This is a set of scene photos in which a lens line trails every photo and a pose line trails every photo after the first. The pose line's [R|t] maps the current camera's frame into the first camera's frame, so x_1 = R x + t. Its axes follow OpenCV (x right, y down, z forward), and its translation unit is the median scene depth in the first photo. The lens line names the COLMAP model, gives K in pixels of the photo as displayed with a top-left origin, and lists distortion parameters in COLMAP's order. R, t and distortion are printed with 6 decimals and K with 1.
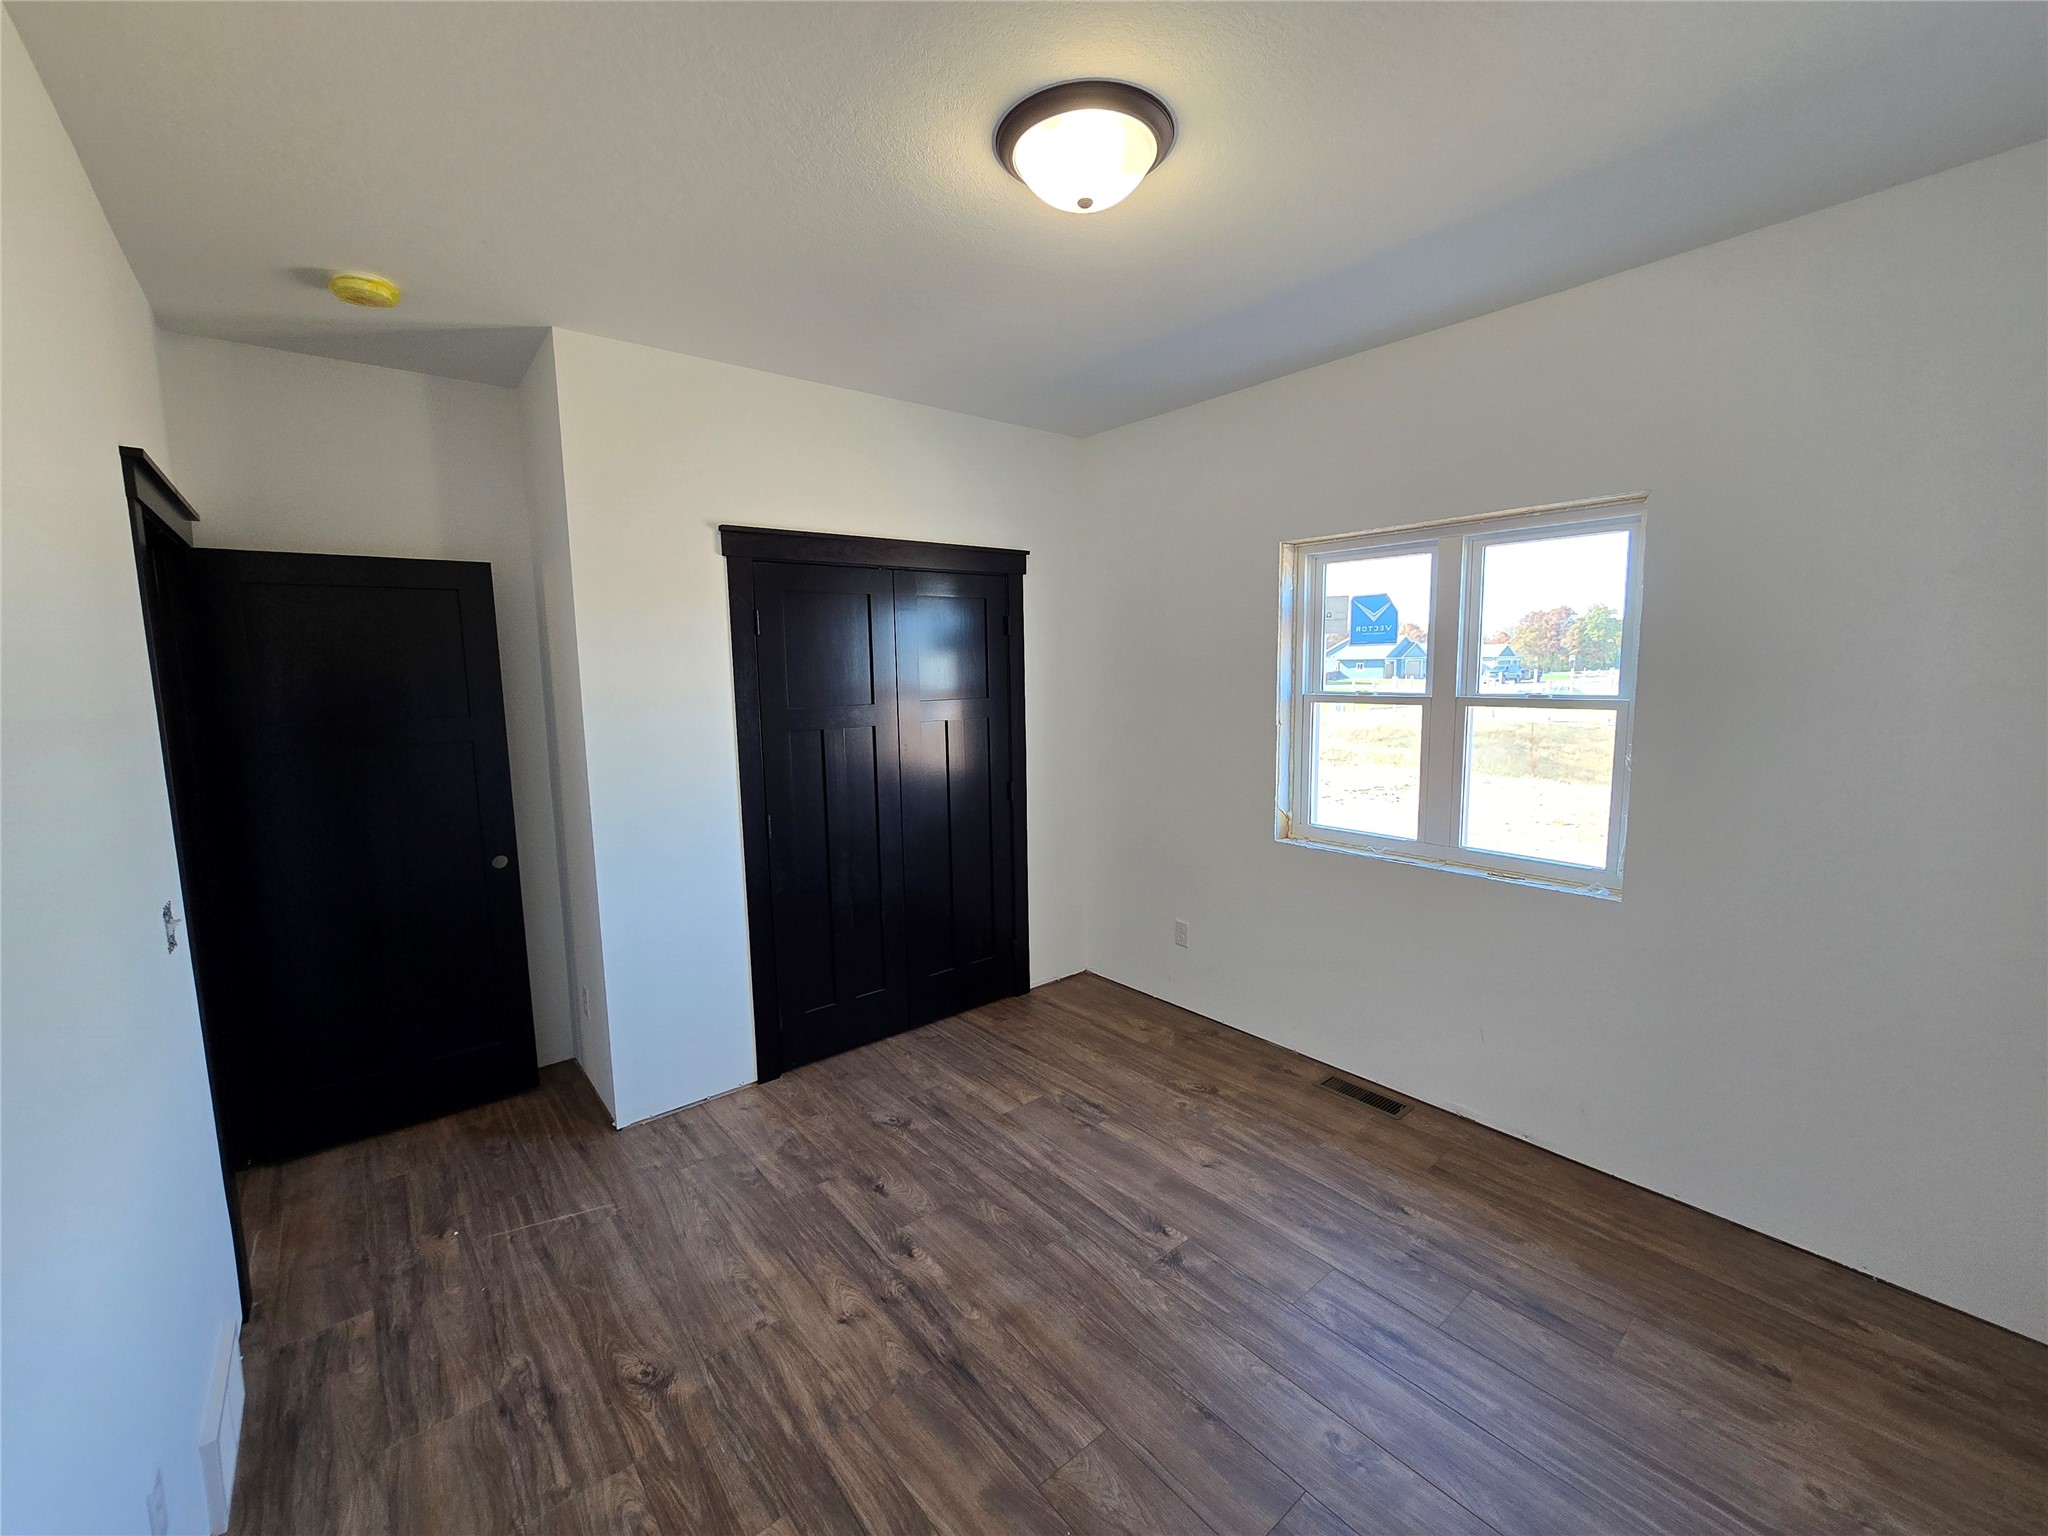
lens RADIAL K [[838.6, 0, 1015.0], [0, 838.6, 767.3], [0, 0, 1]] dist [-0.003116, -0.000775]
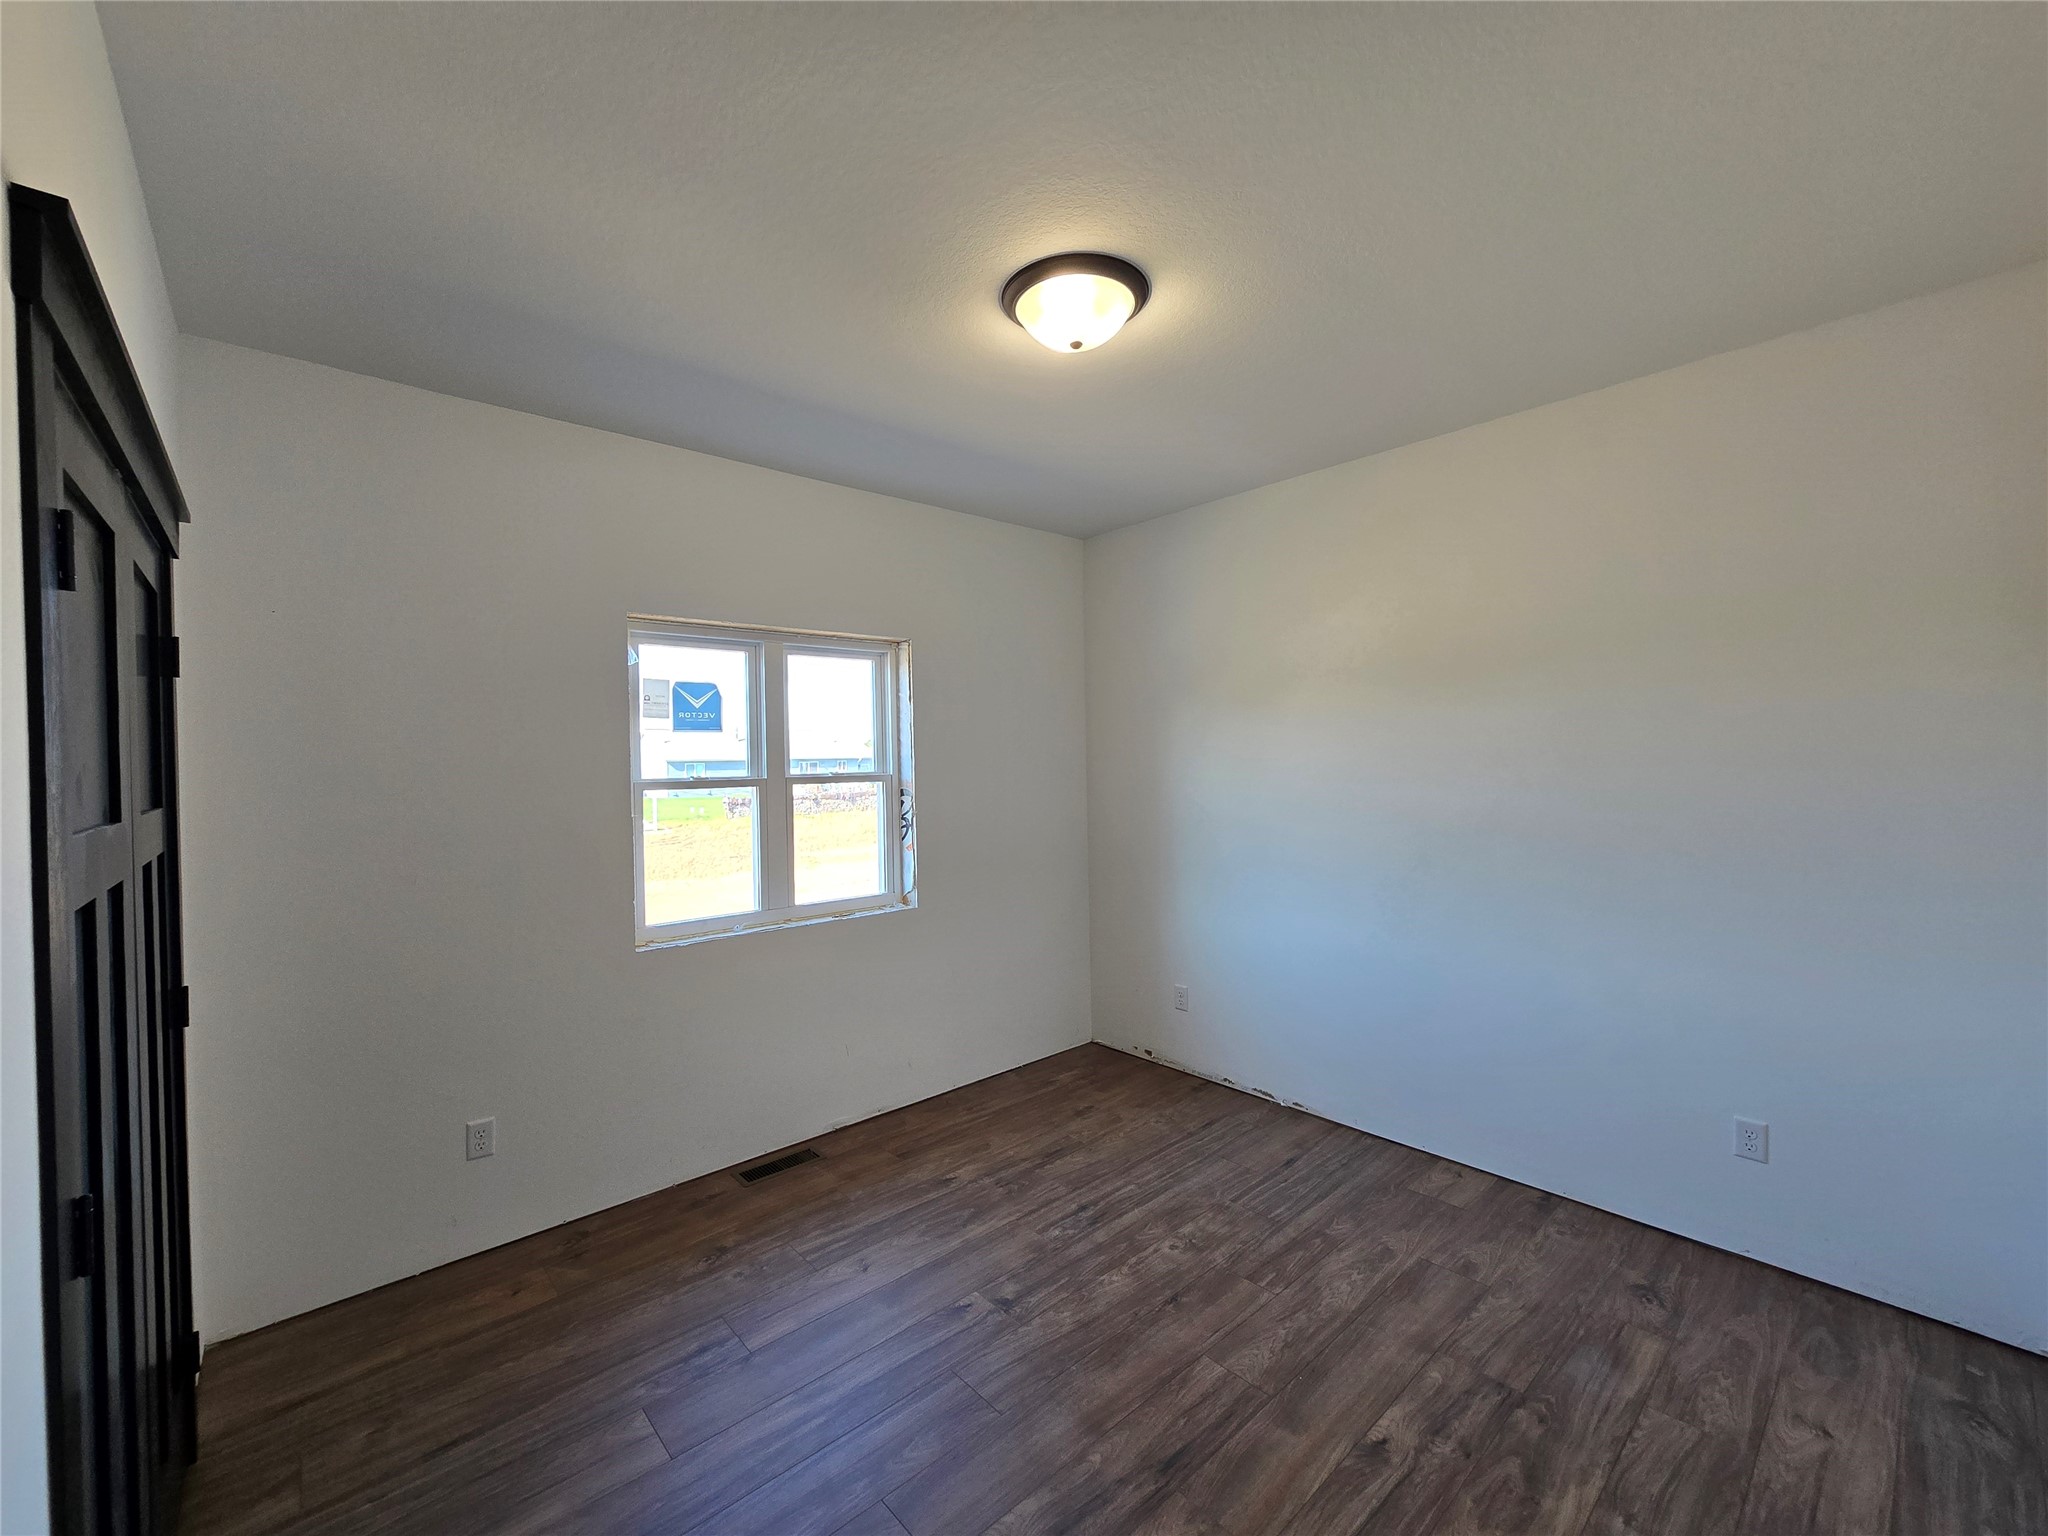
lens RADIAL K [[838.6, 0, 1015.0], [0, 838.6, 767.3], [0, 0, 1]] dist [-0.003116, -0.000775]
pose [[-0.043792, 0.008391, 0.999005, -0.792568], [0.141786, 0.989895, -0.002100, -0.060768], [-0.988928, 0.141553, -0.044539, 0.874641]]
